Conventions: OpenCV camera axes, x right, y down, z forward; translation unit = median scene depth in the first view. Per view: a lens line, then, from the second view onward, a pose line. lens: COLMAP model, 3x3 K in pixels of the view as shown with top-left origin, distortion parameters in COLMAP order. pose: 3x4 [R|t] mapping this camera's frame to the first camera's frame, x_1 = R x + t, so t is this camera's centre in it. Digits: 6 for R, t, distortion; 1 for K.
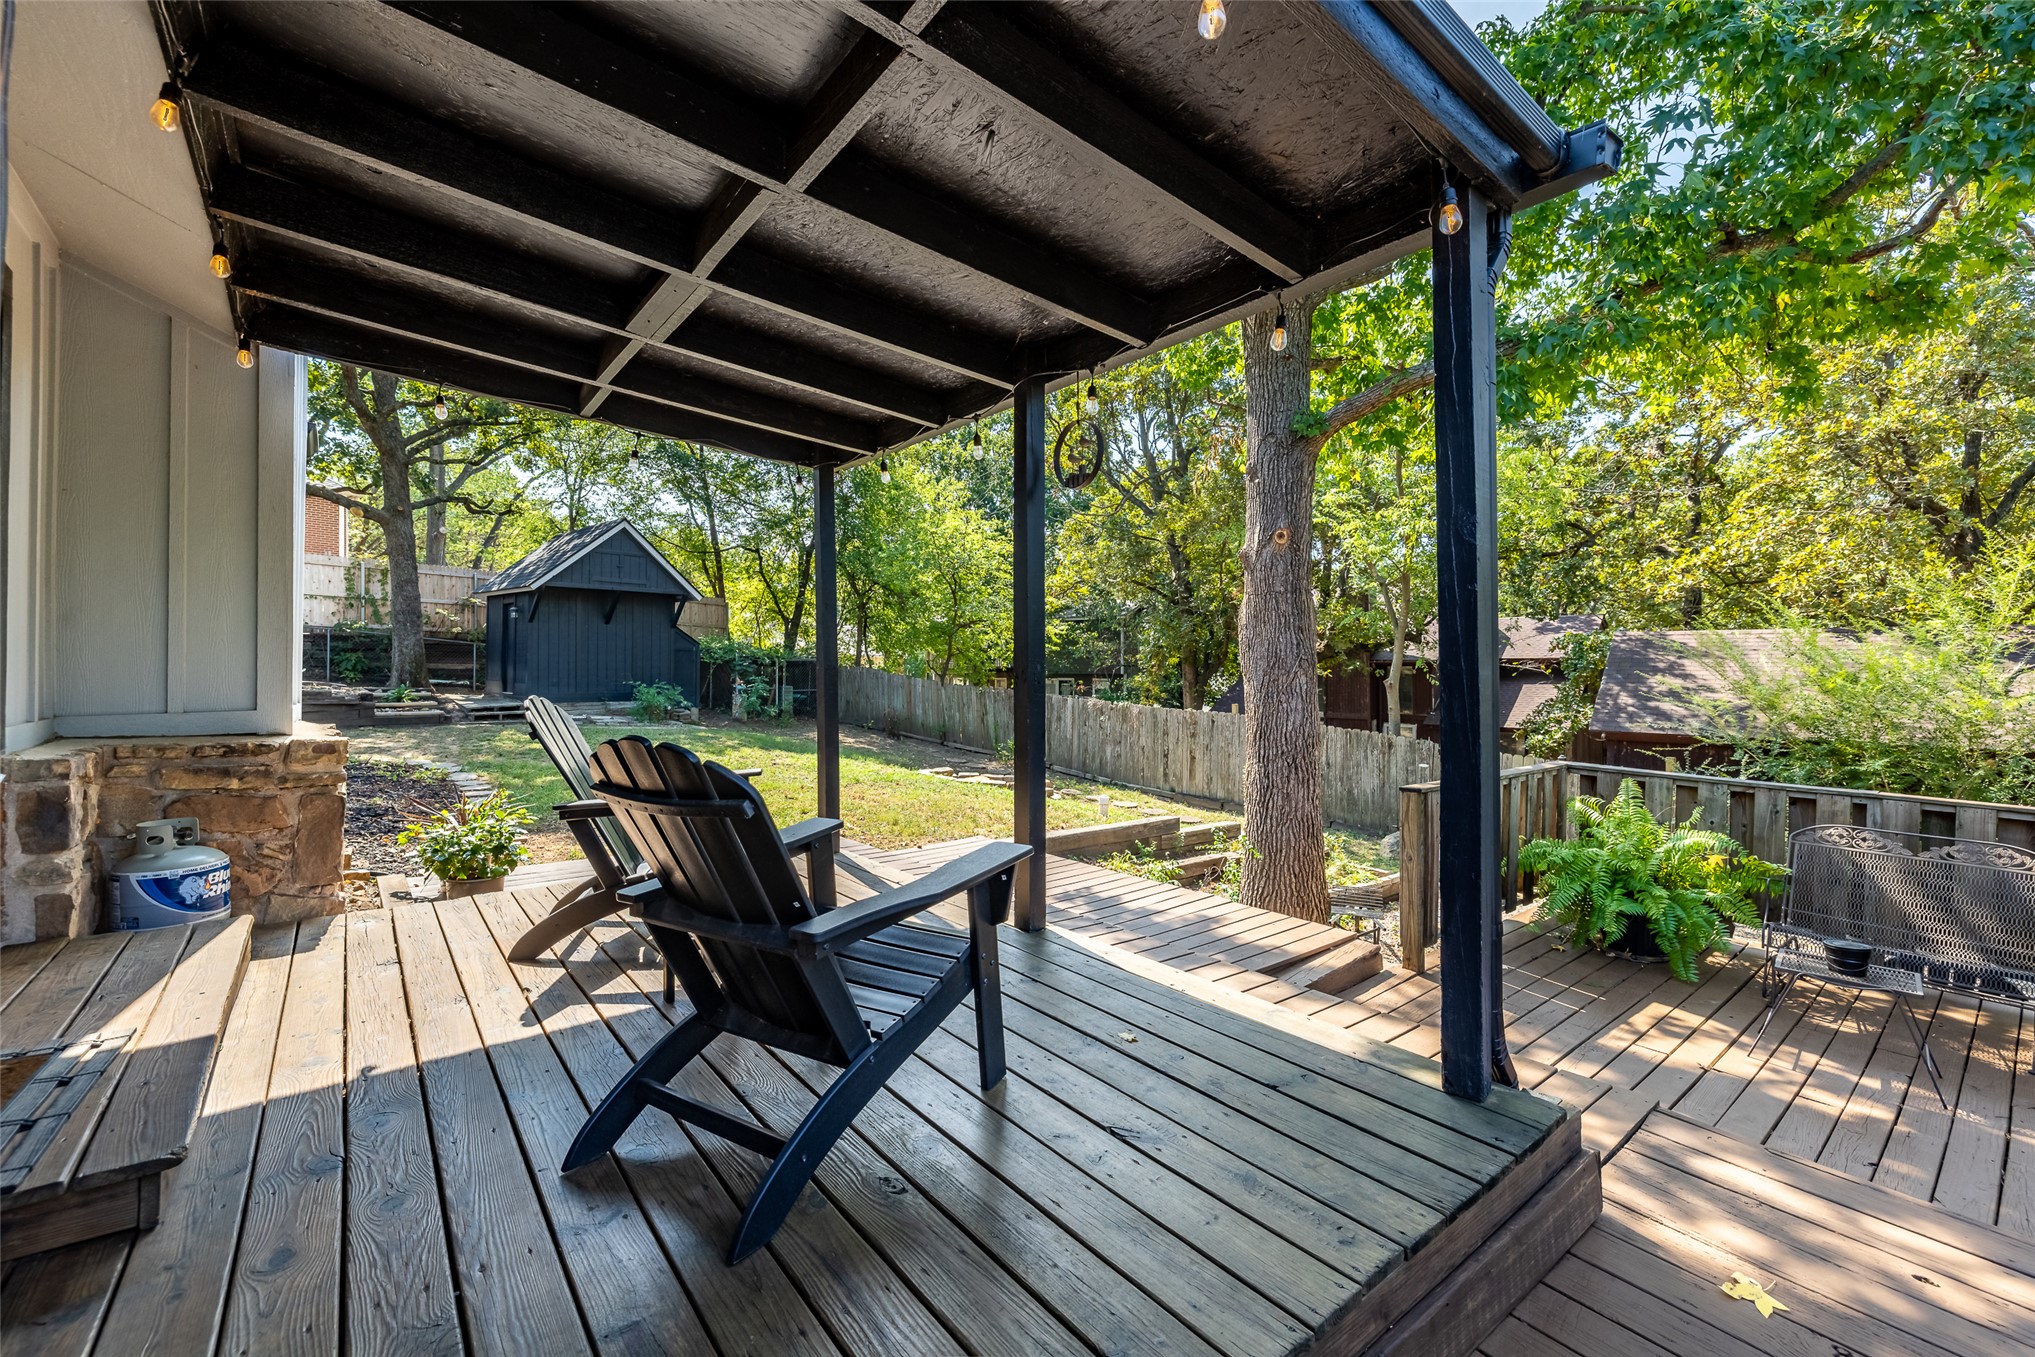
lens RADIAL K [[849.5, 0, 1012.8], [0, 849.5, 673.2], [0, 0, 1]] dist [-0.000707, 0.000291]
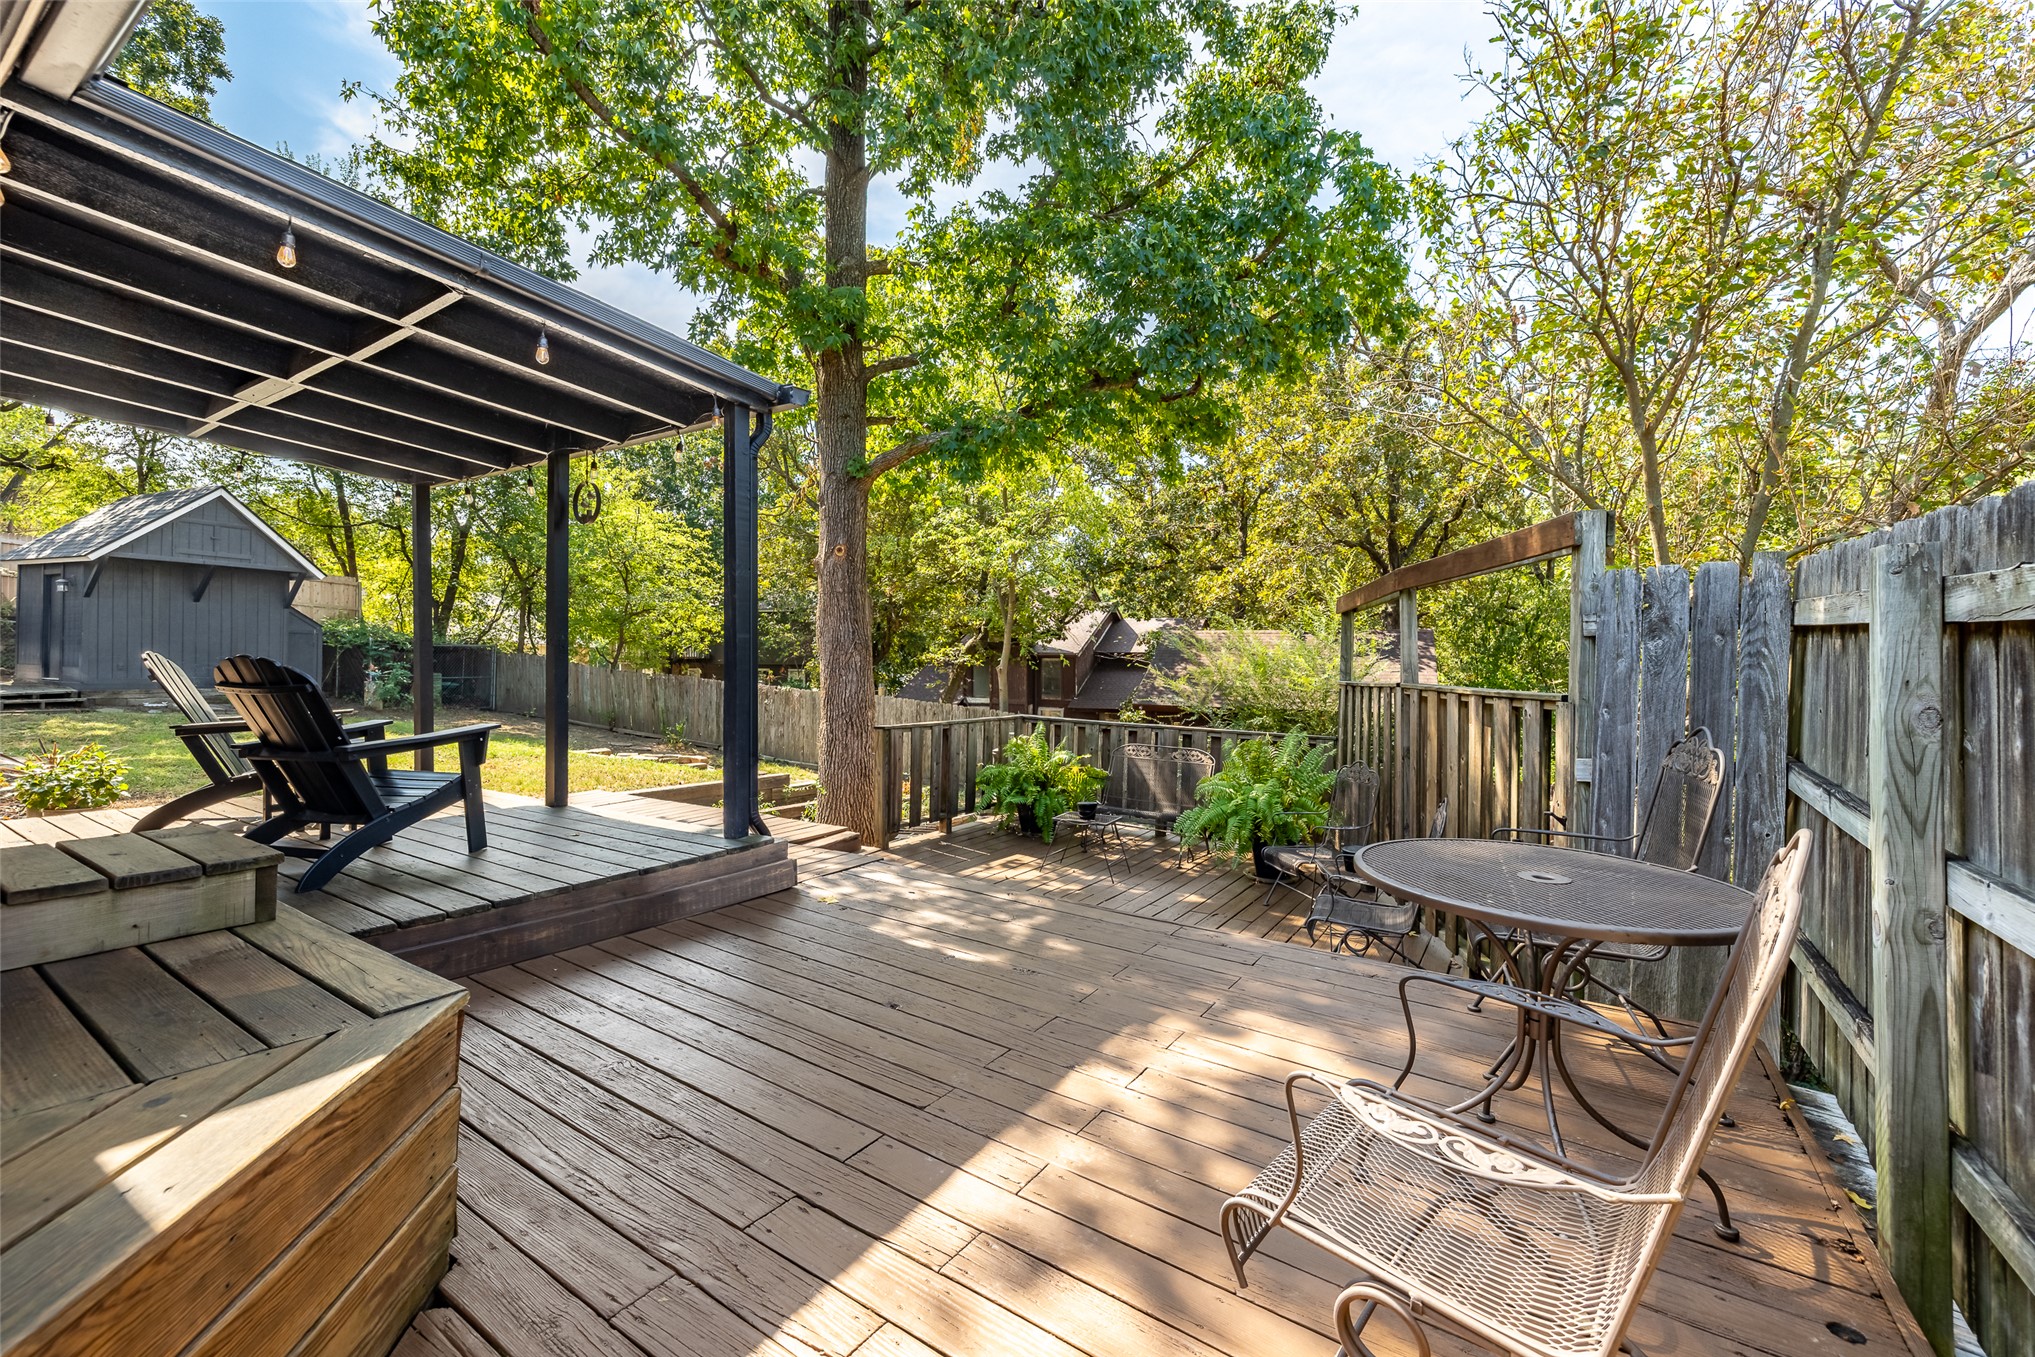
lens RADIAL K [[849.5, 0, 1015.2], [0, 849.5, 666.1], [0, 0, 1]] dist [-0.000707, 0.000291]
pose [[0.947307, 0.005347, 0.320284, 0.062480], [-0.005005, 0.999986, -0.001890, 0.008567], [-0.320289, 0.000188, 0.947320, -0.144924]]
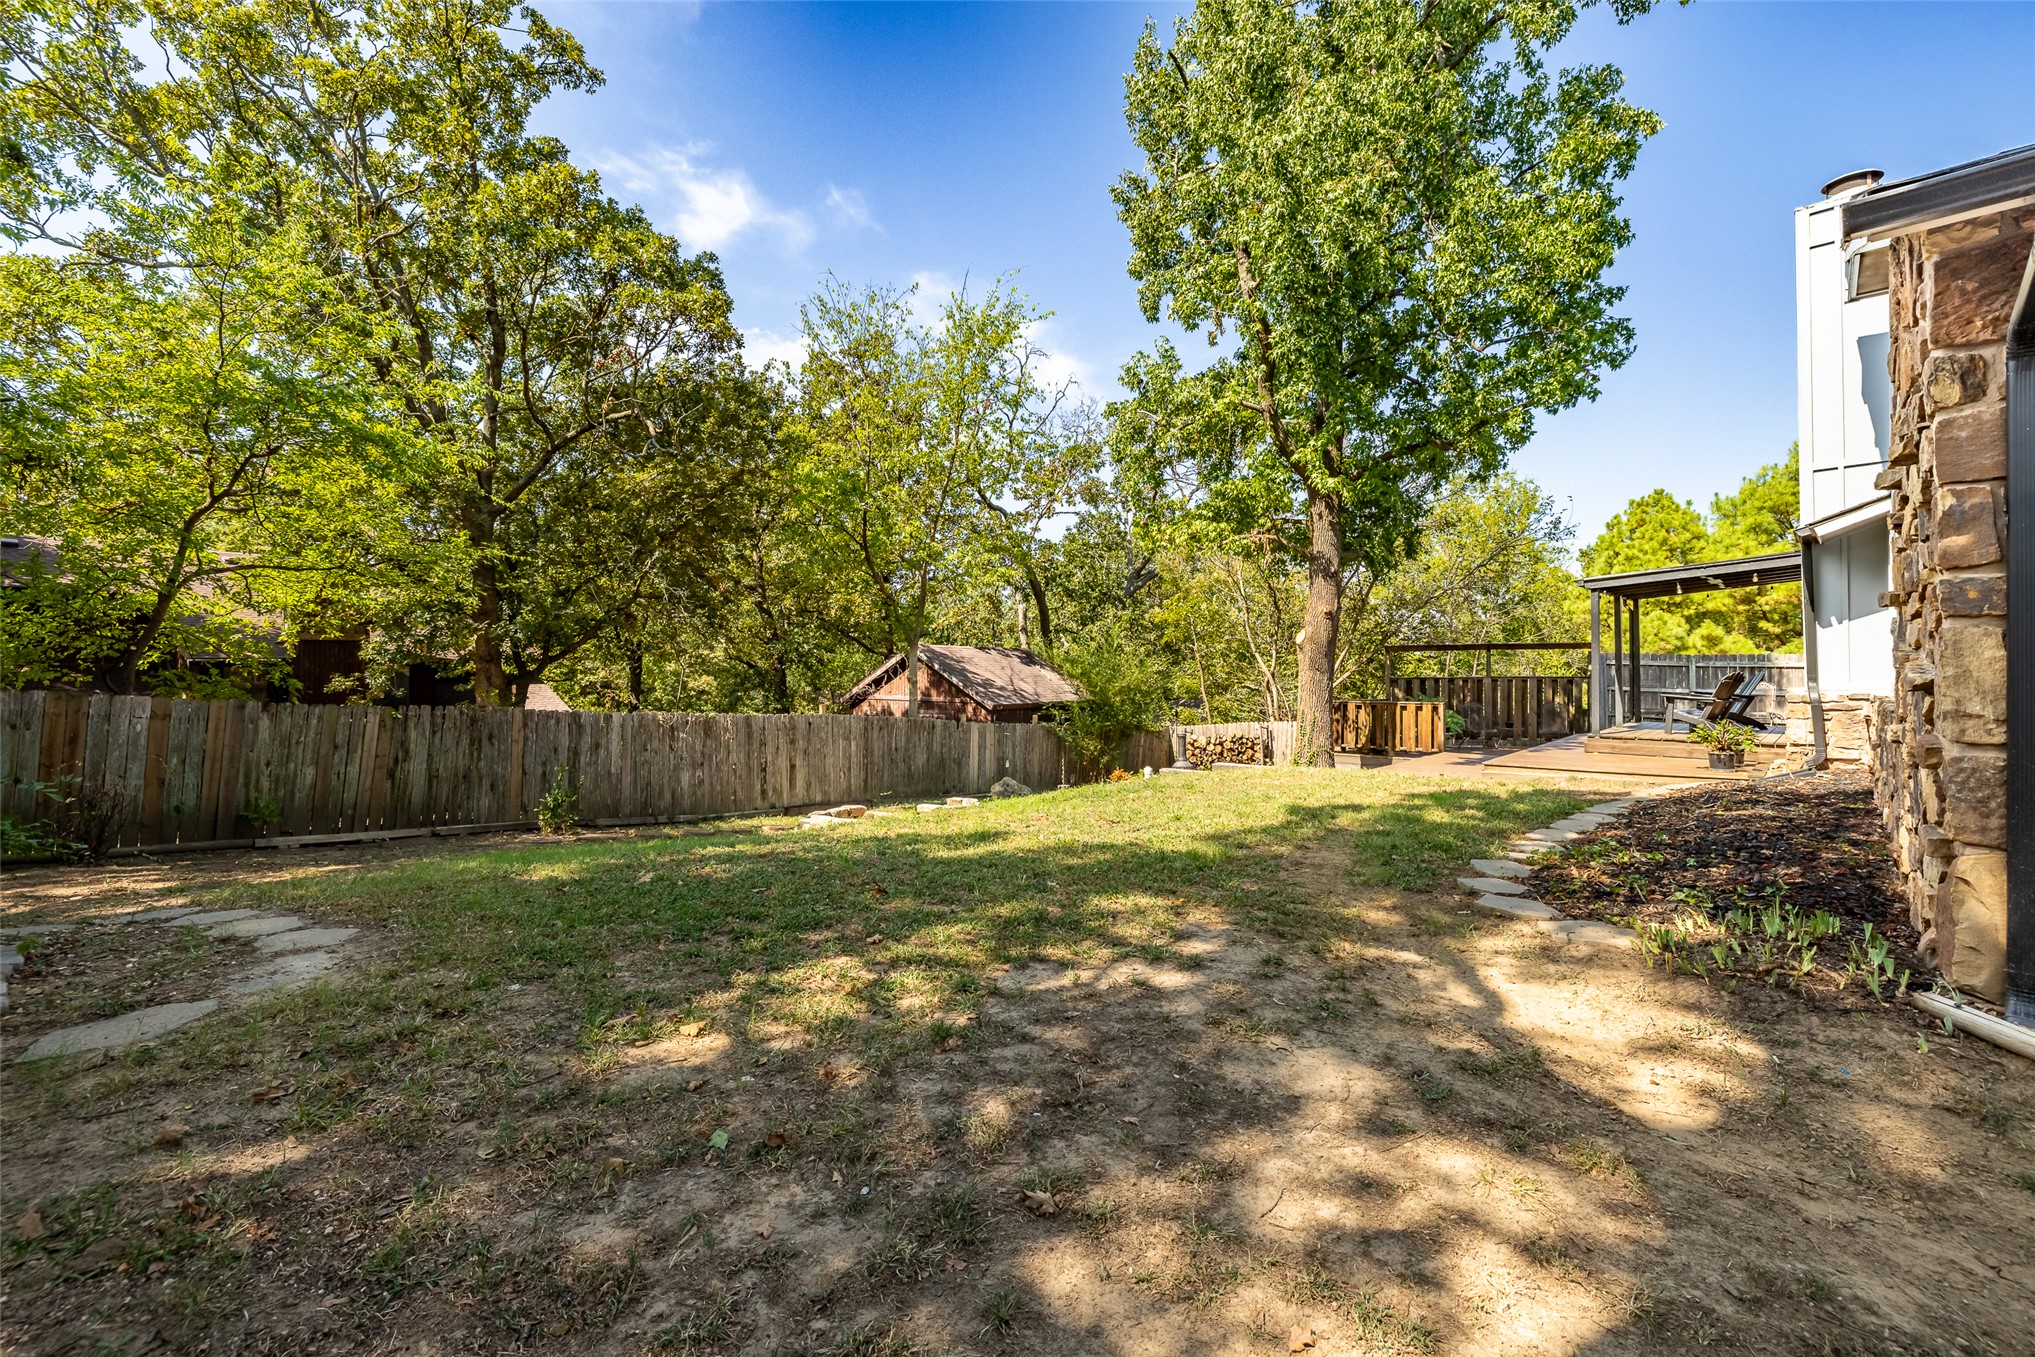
lens RADIAL K [[849.5, 0, 1021.1], [0, 849.5, 661.4], [0, 0, 1]] dist [-0.000707, 0.000291]
pose [[-0.129936, 0.006907, 0.991498, -0.731826], [0.010064, 0.999933, -0.005647, -0.005989], [-0.991471, 0.009245, -0.129996, 0.876006]]
